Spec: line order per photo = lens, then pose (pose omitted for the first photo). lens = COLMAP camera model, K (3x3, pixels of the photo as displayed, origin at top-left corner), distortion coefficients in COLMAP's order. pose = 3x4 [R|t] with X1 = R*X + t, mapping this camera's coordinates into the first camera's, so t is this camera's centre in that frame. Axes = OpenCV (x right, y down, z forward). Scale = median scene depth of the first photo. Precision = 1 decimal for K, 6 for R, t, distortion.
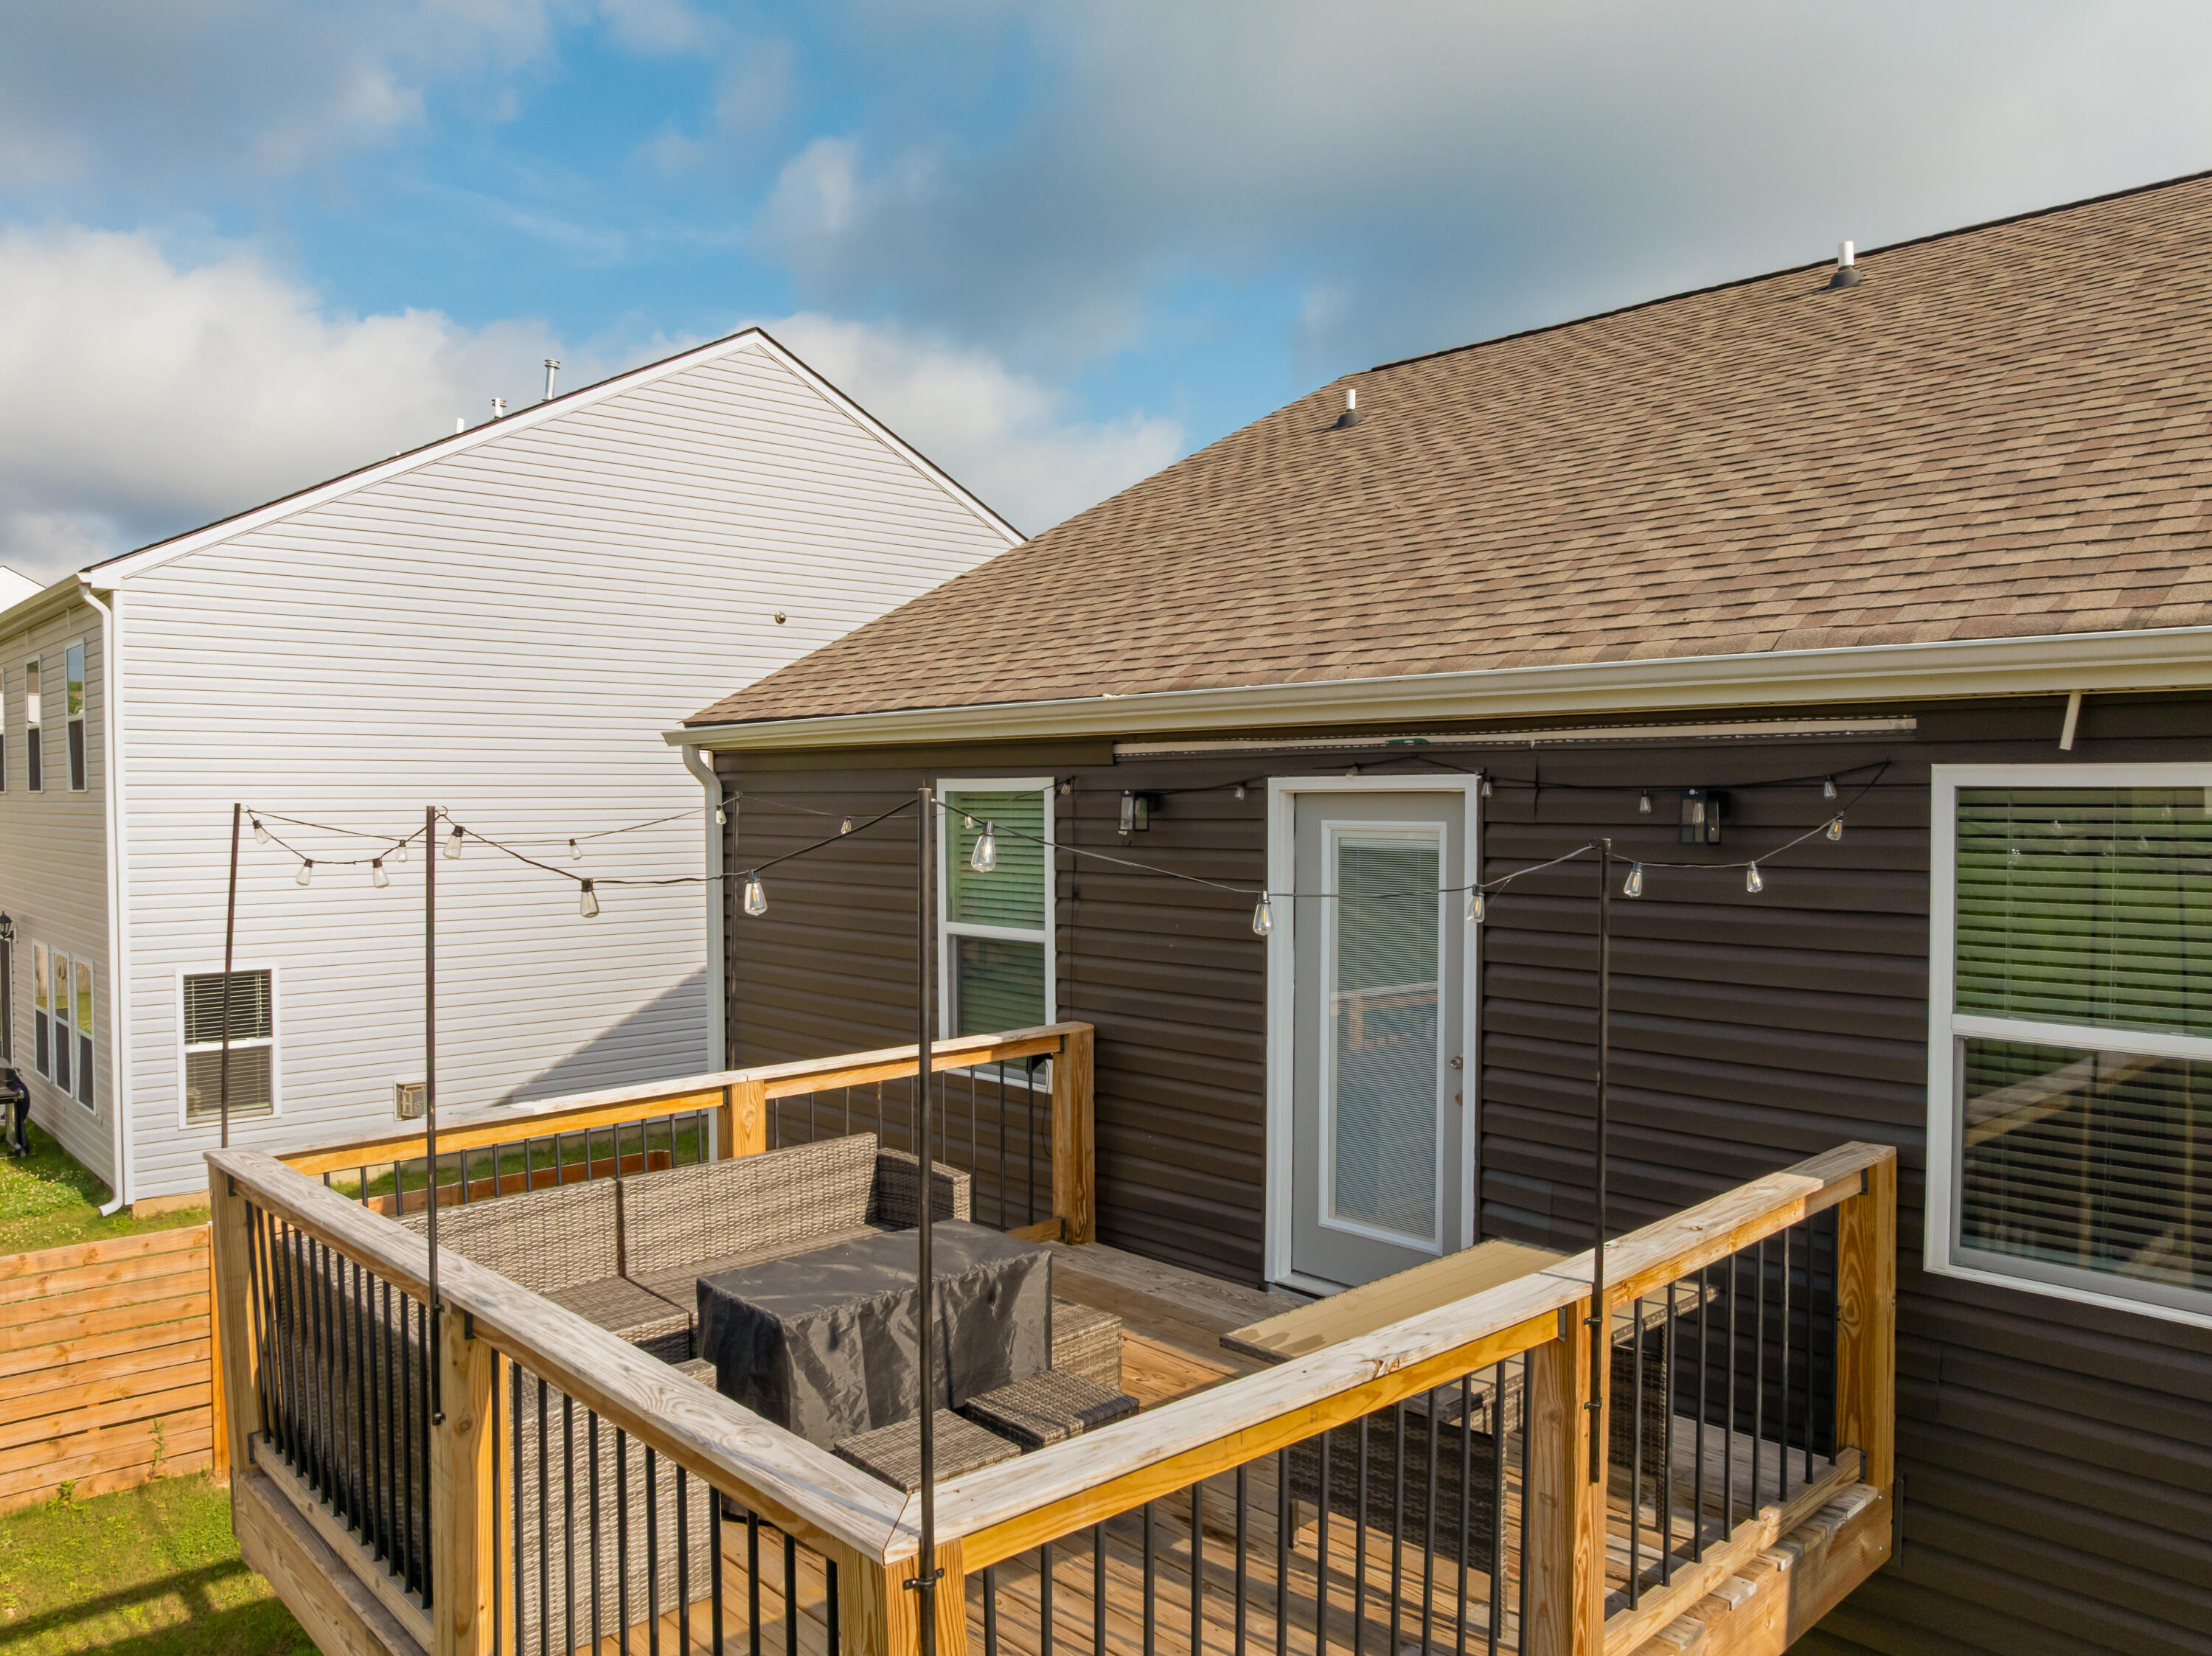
lens RADIAL K [[1606.2, 0, 1106.0], [0, 1606.2, 828.0], [0, 0, 1]] dist [-0.026477, -0.024136]
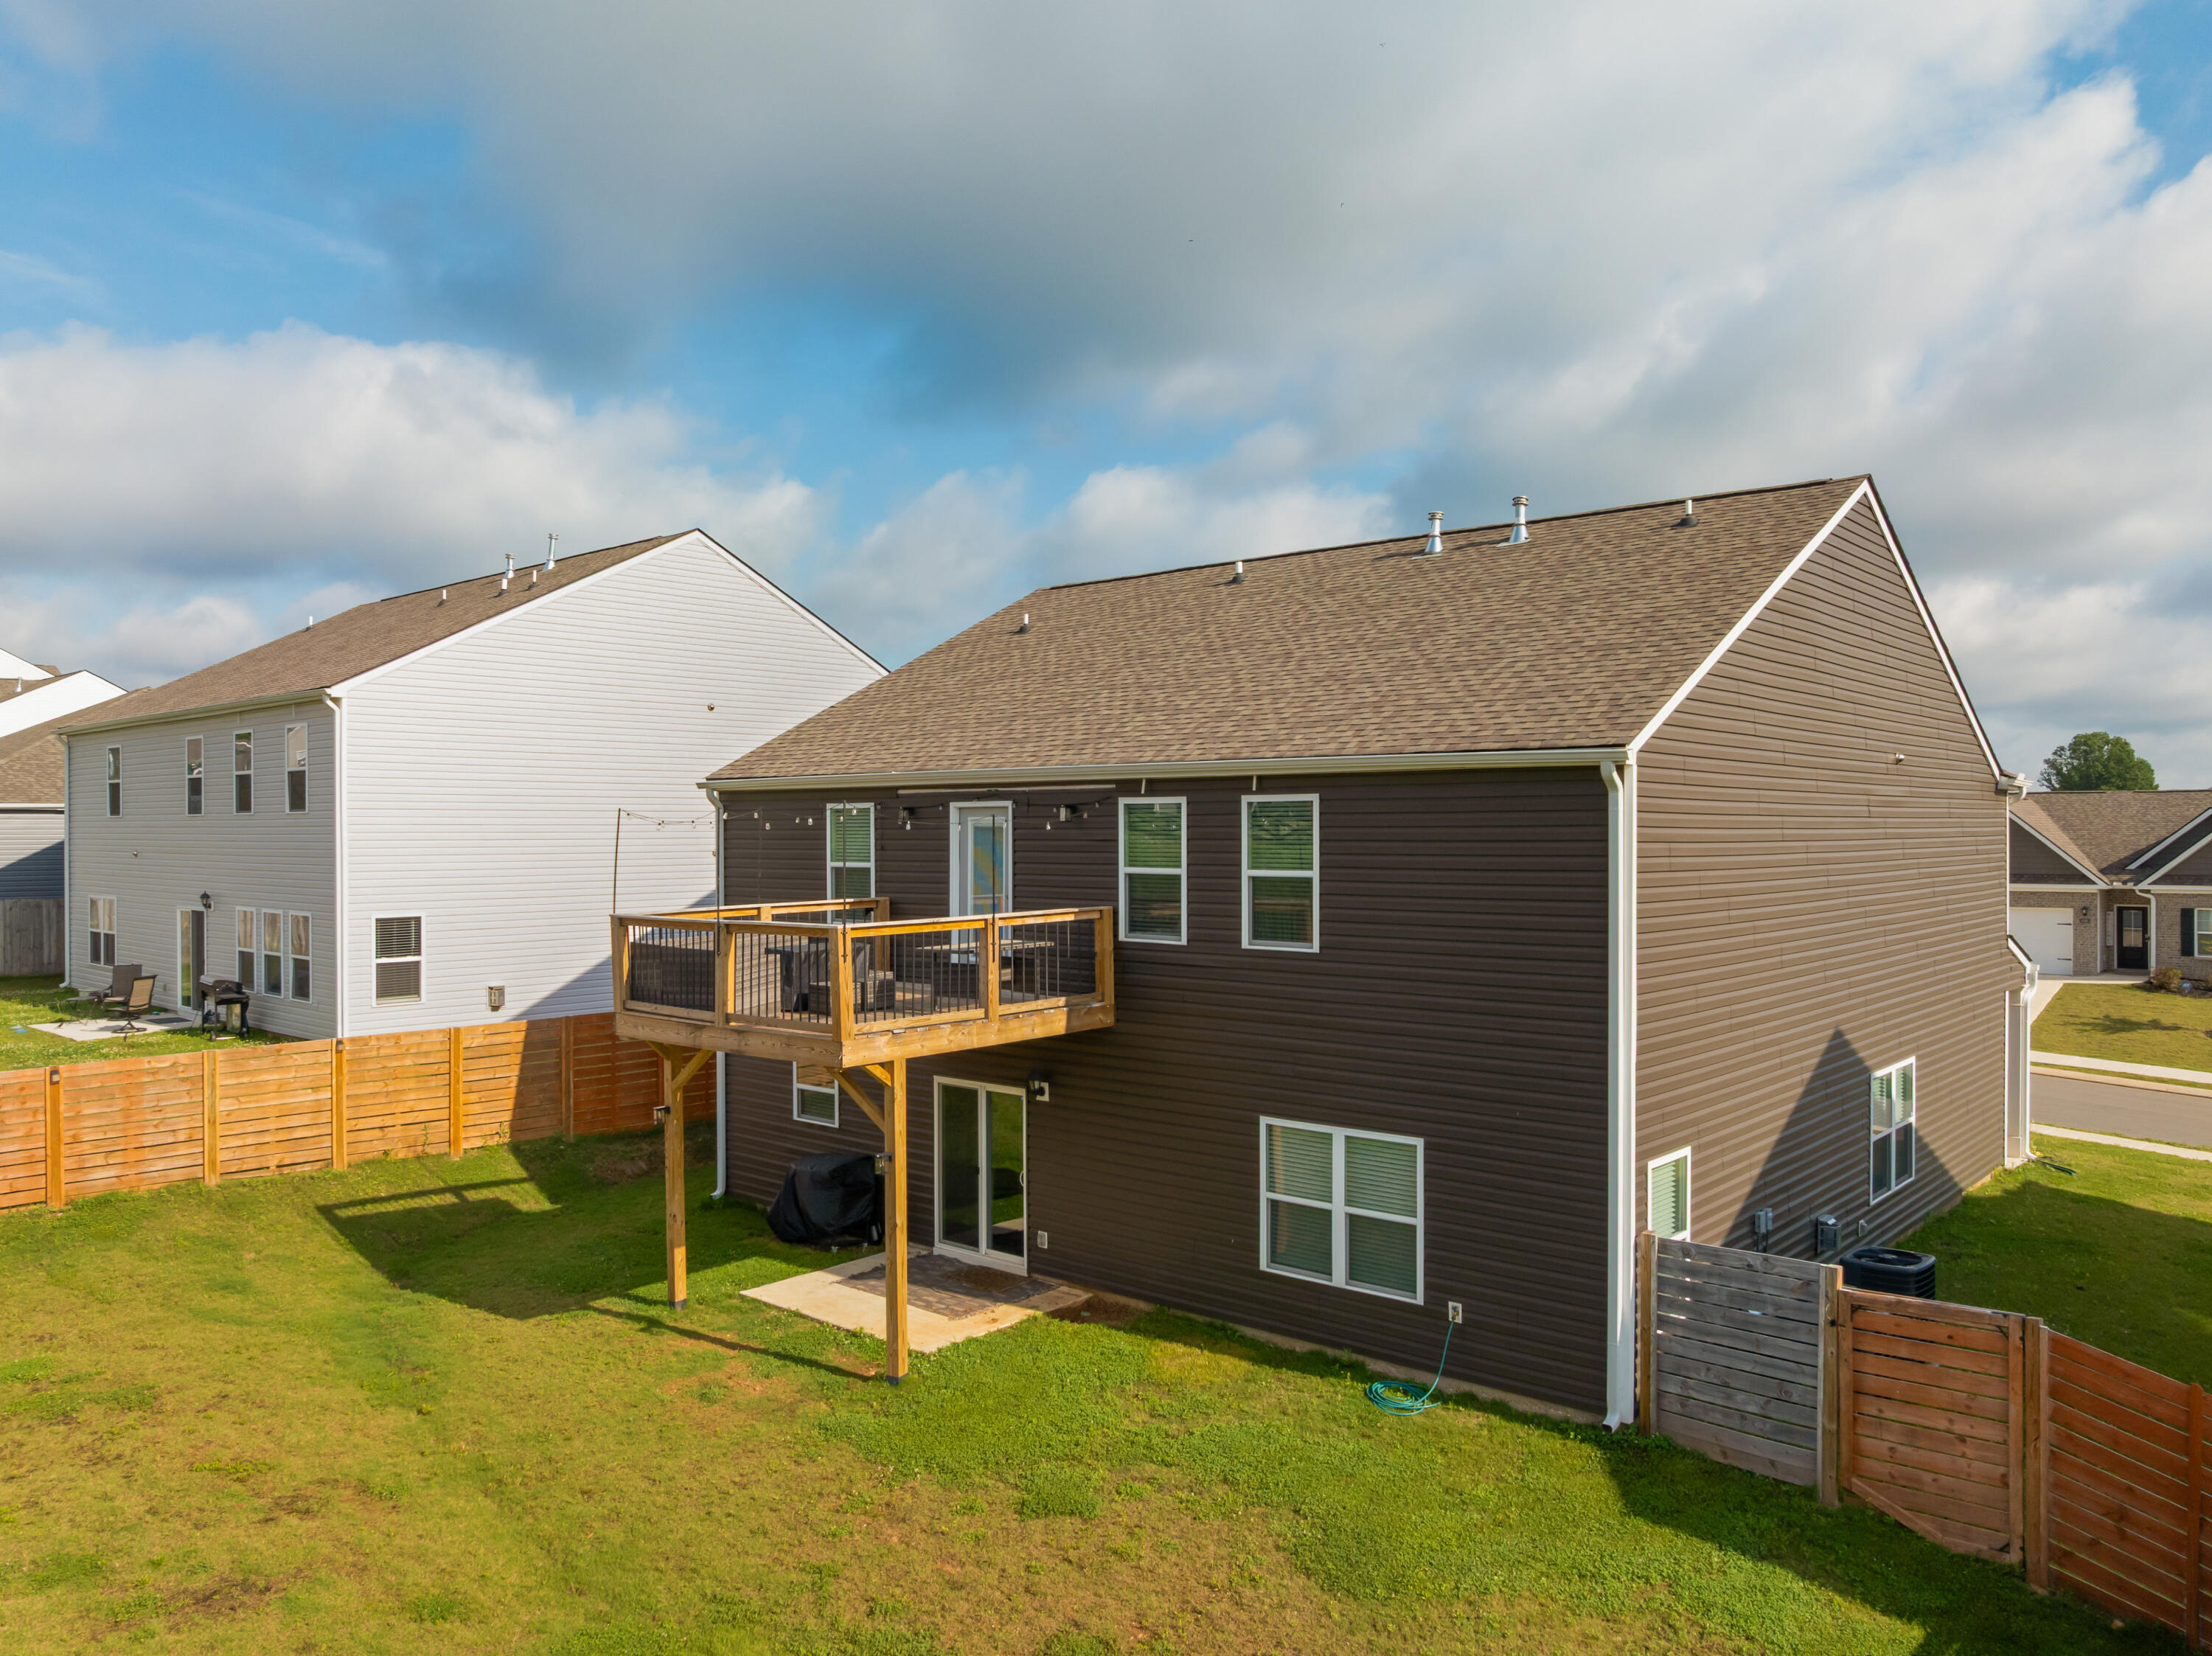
lens RADIAL K [[1606.2, 0, 1106.0], [0, 1606.2, 828.0], [0, 0, 1]] dist [-0.026477, -0.024136]
pose [[0.995178, 0.000209, 0.098081, 0.076002], [0.001961, 0.999756, -0.022019, 0.059725], [-0.098061, 0.022105, 0.994935, -1.432528]]
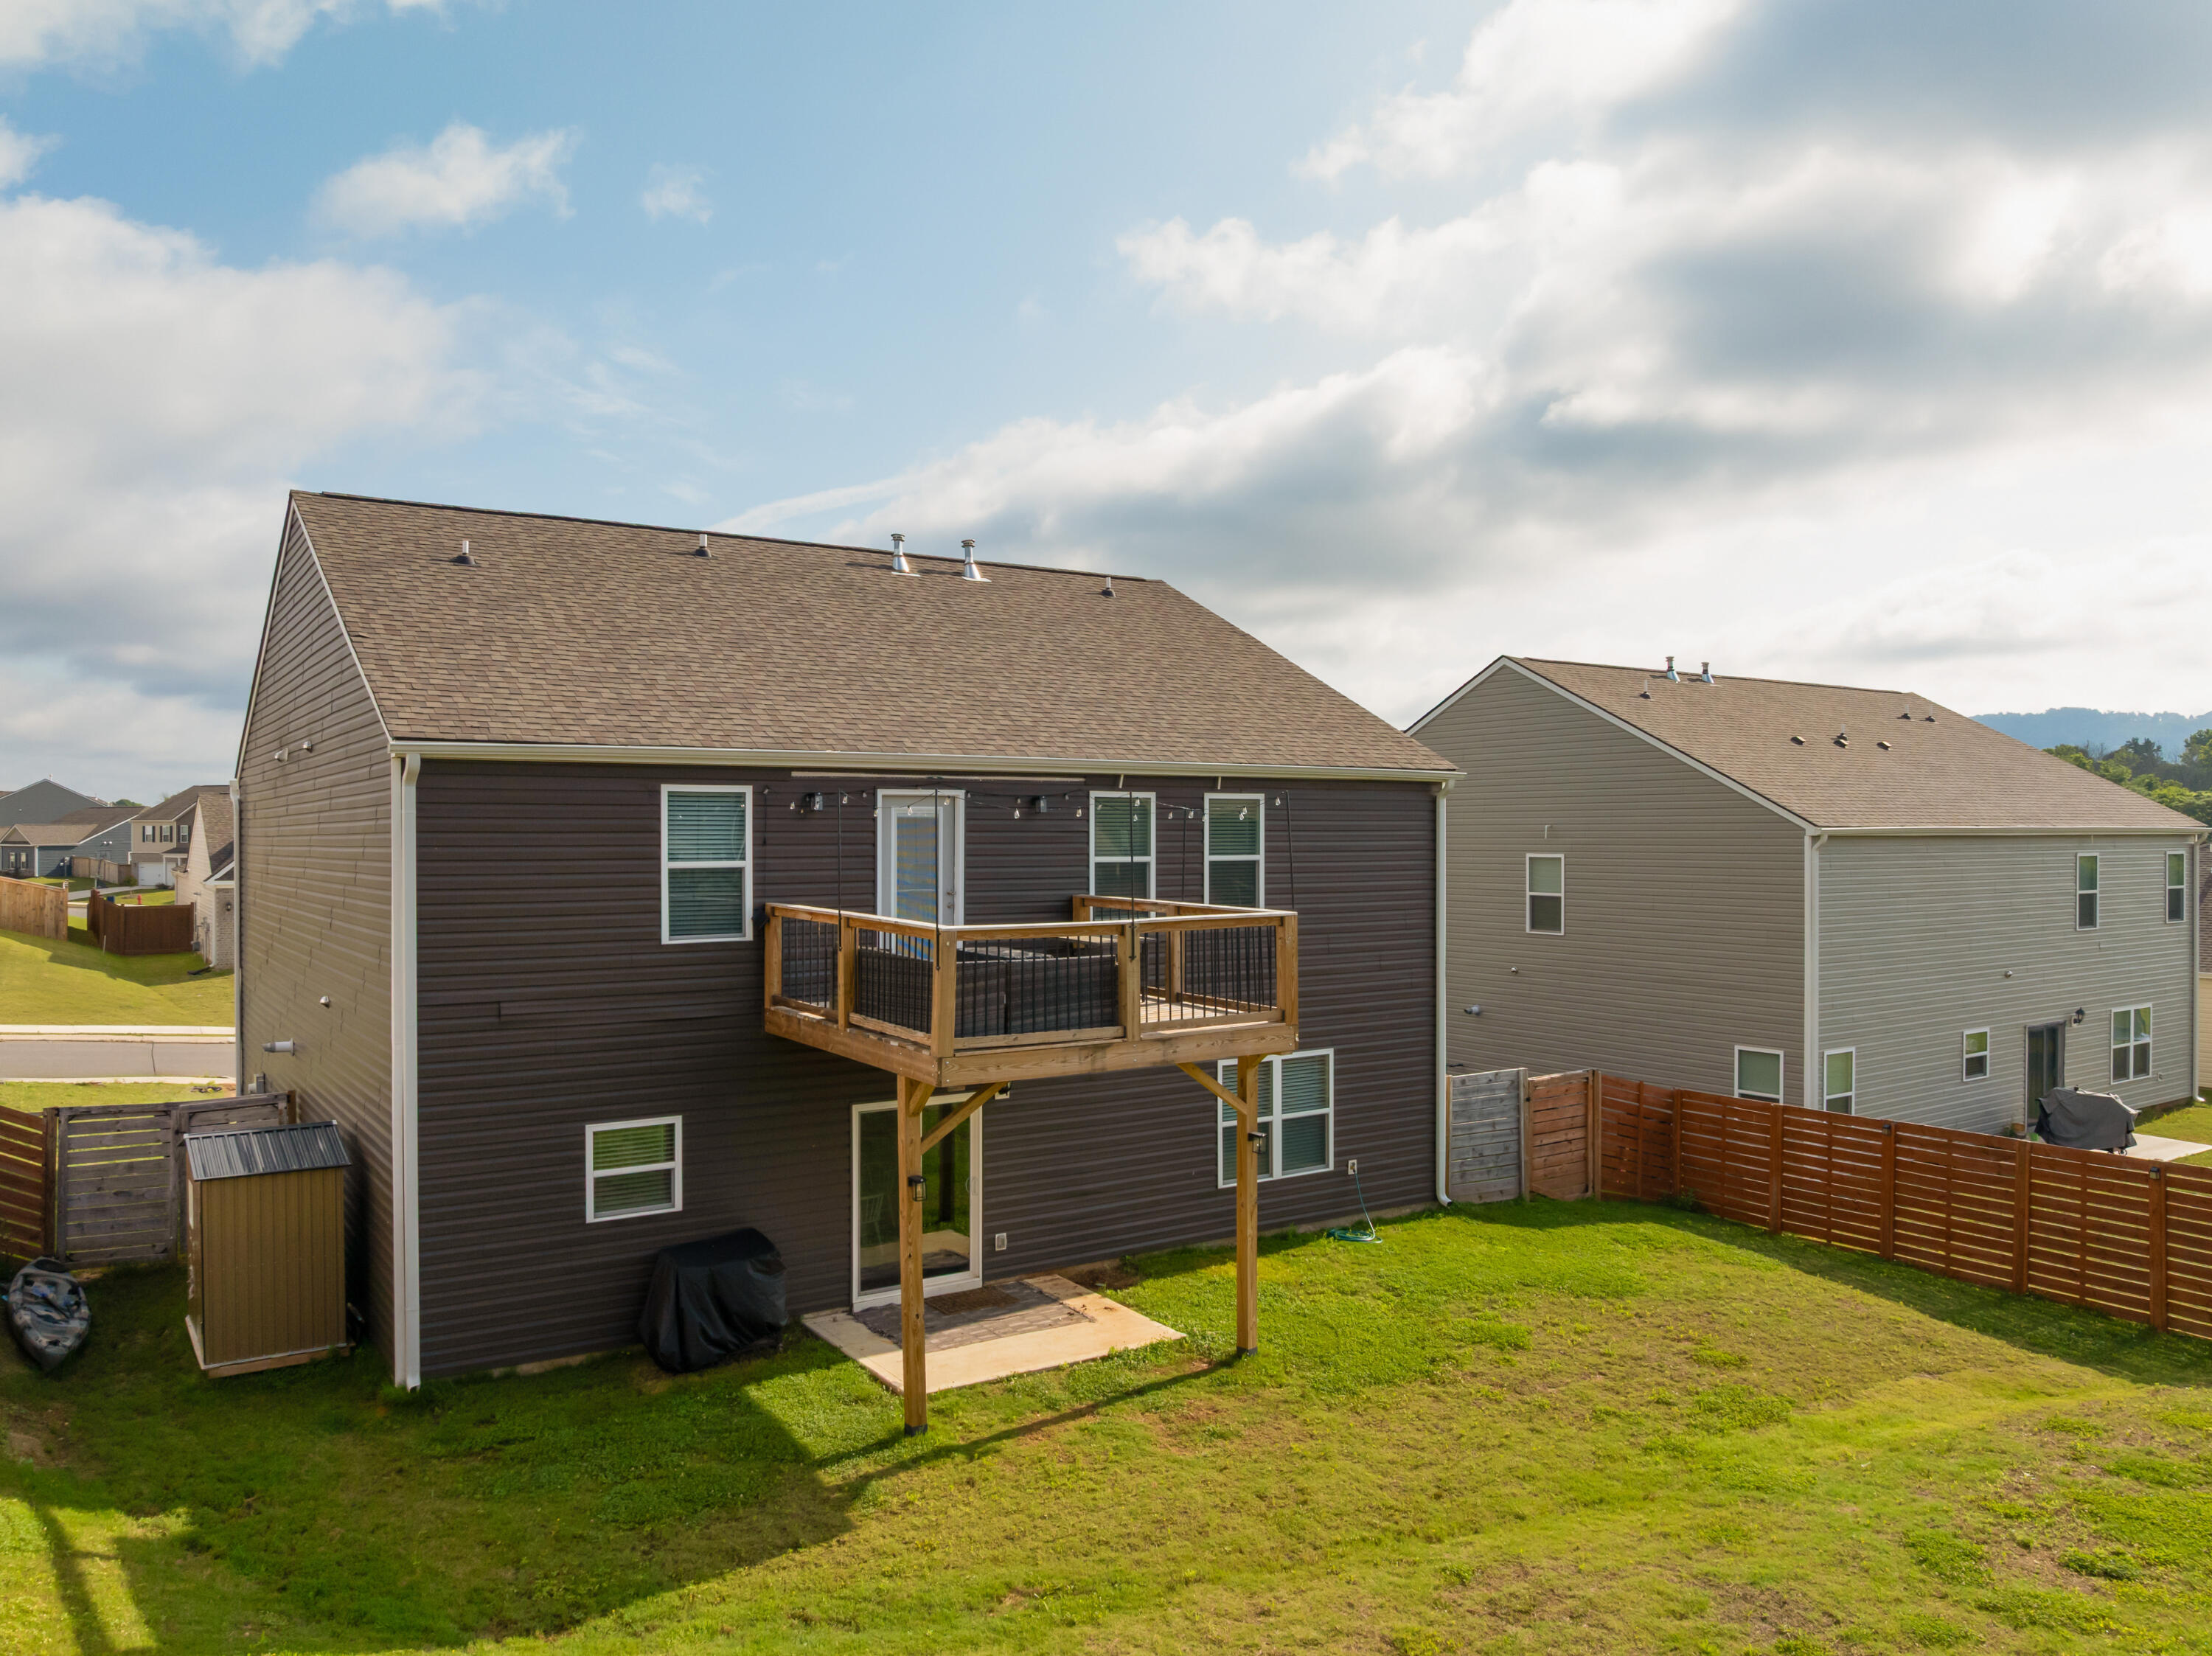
lens RADIAL K [[1606.2, 0, 1106.0], [0, 1606.2, 828.0], [0, 0, 1]] dist [-0.026477, -0.024136]
pose [[0.152663, 0.001749, 0.988277, -1.791243], [0.020121, 0.999786, -0.004878, 0.037266], [-0.988073, 0.020630, 0.152595, 0.211015]]
